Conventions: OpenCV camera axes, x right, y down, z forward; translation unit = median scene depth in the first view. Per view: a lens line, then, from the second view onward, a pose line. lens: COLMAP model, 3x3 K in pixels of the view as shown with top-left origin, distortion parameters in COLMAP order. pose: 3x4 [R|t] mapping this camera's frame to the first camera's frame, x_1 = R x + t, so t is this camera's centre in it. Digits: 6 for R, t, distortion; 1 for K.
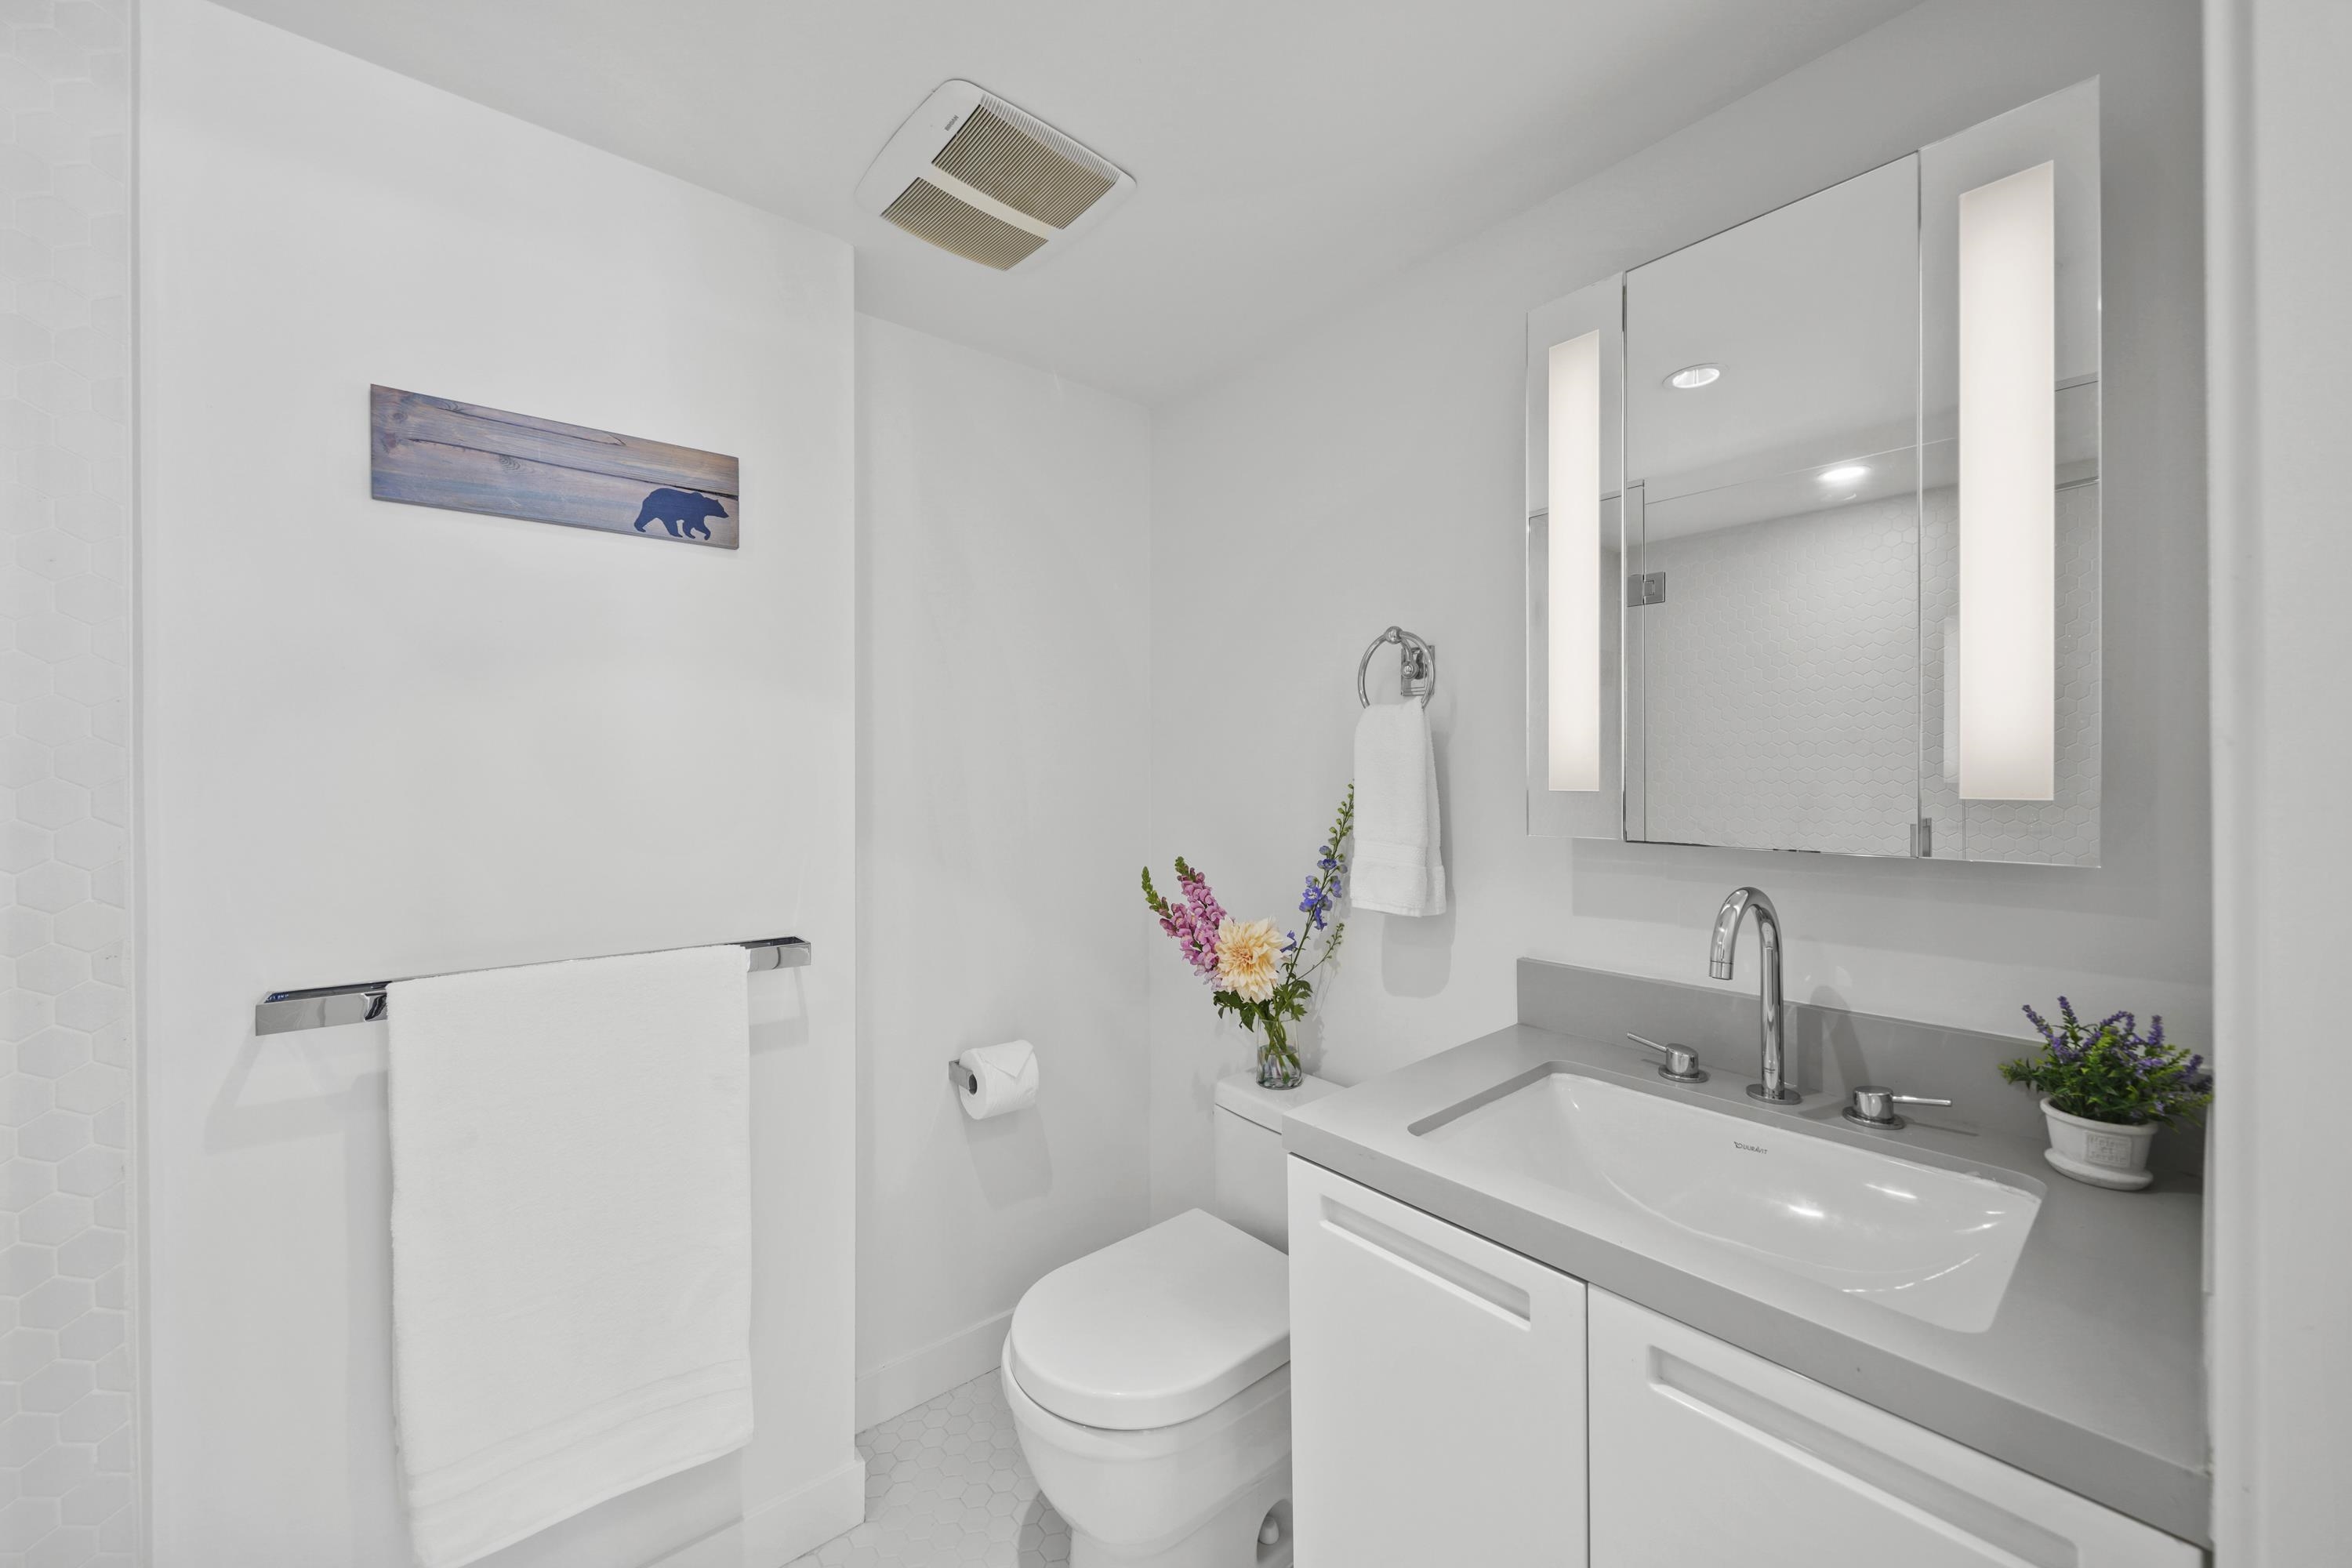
lens RADIAL K [[901.7, 0, 1187.7], [0, 901.7, 779.4], [0, 0, 1]] dist [-0.003189, -0.000272]
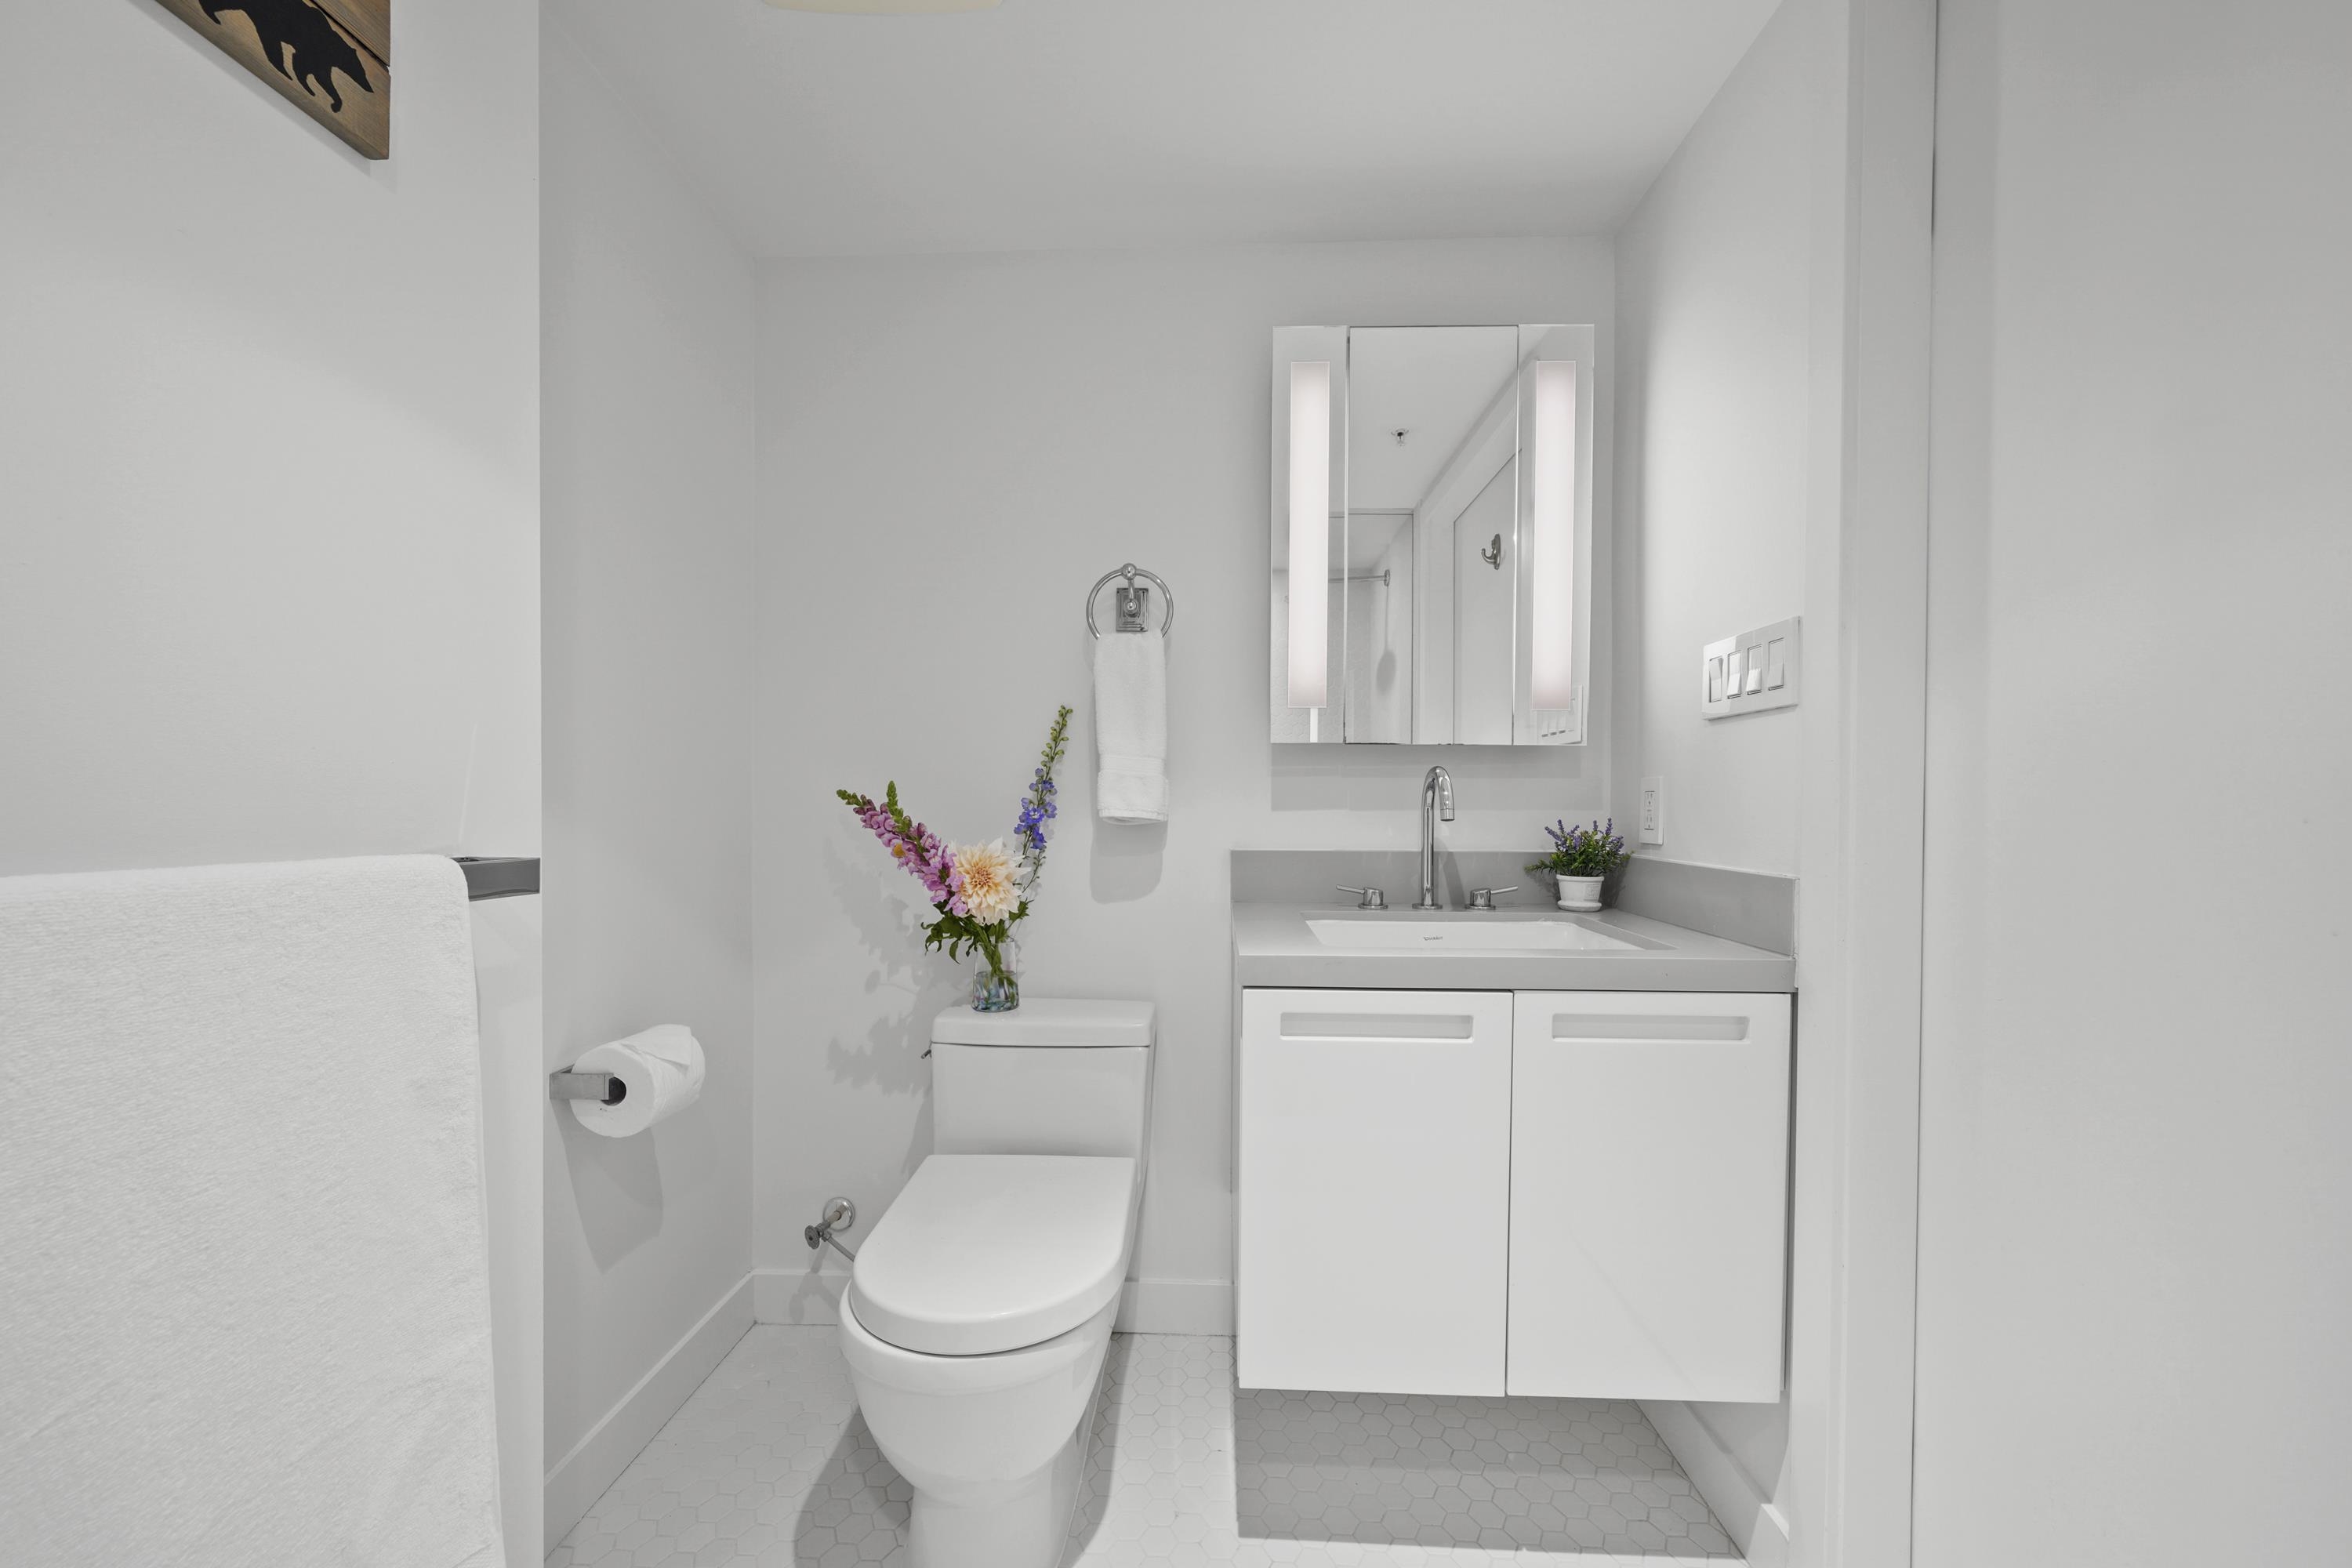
lens RADIAL K [[840.9, 0, 1201.9], [0, 840.9, 817.0], [0, 0, 1]] dist [0.002108, -0.000272]
pose [[0.669076, -0.010706, 0.743117, -0.572805], [0.002959, 0.999927, 0.011742, 0.153873], [-0.743188, -0.005658, 0.669059, 0.276686]]
